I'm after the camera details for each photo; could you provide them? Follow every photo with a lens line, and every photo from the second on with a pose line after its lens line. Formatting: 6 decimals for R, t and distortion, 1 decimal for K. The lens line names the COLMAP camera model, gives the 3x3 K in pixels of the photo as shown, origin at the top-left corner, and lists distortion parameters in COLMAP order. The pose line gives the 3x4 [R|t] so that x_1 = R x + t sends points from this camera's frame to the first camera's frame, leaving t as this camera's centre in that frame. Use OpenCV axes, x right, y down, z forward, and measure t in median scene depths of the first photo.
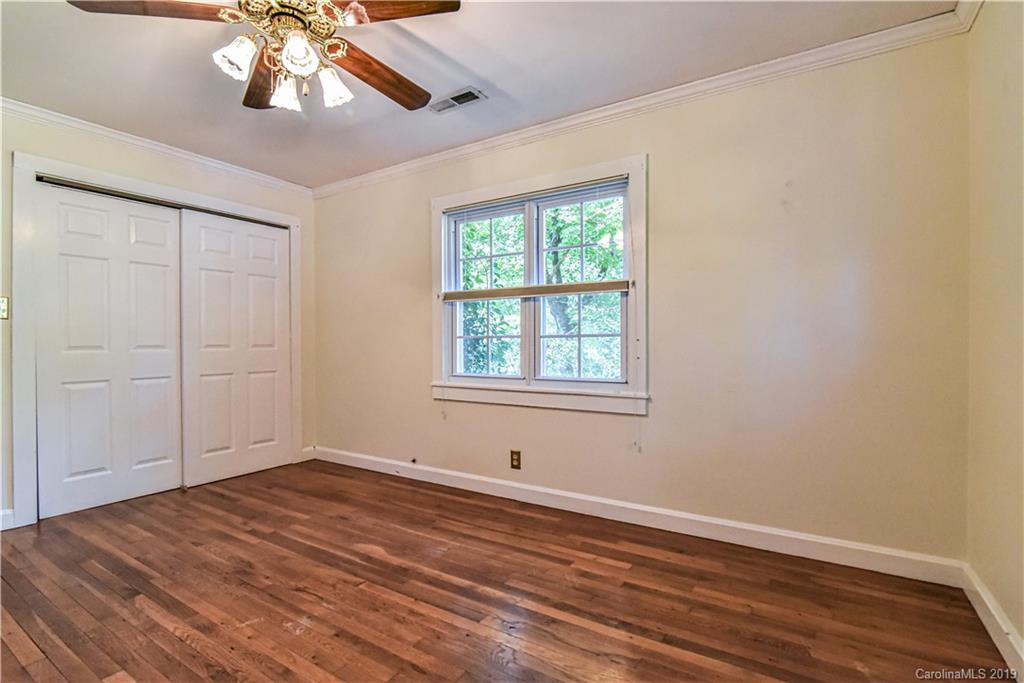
lens RADIAL K [[473.2, 0, 519.8], [0, 473.2, 346.0], [0, 0, 1]] dist [-0.017836, 0.000349]
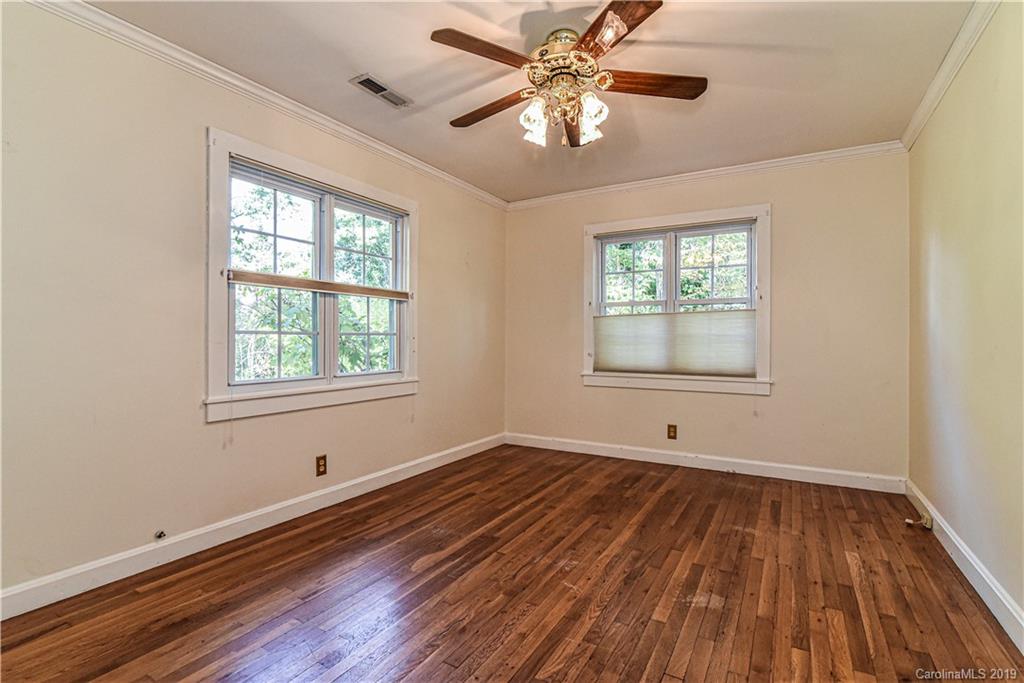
lens RADIAL K [[473.2, 0, 520.0], [0, 473.2, 338.6], [0, 0, 1]] dist [-0.017836, 0.000349]
pose [[-0.026498, 0.004631, 0.999638, -1.282535], [0.006623, 0.999968, -0.004457, -0.003634], [-0.999627, 0.006502, -0.026528, 0.853664]]
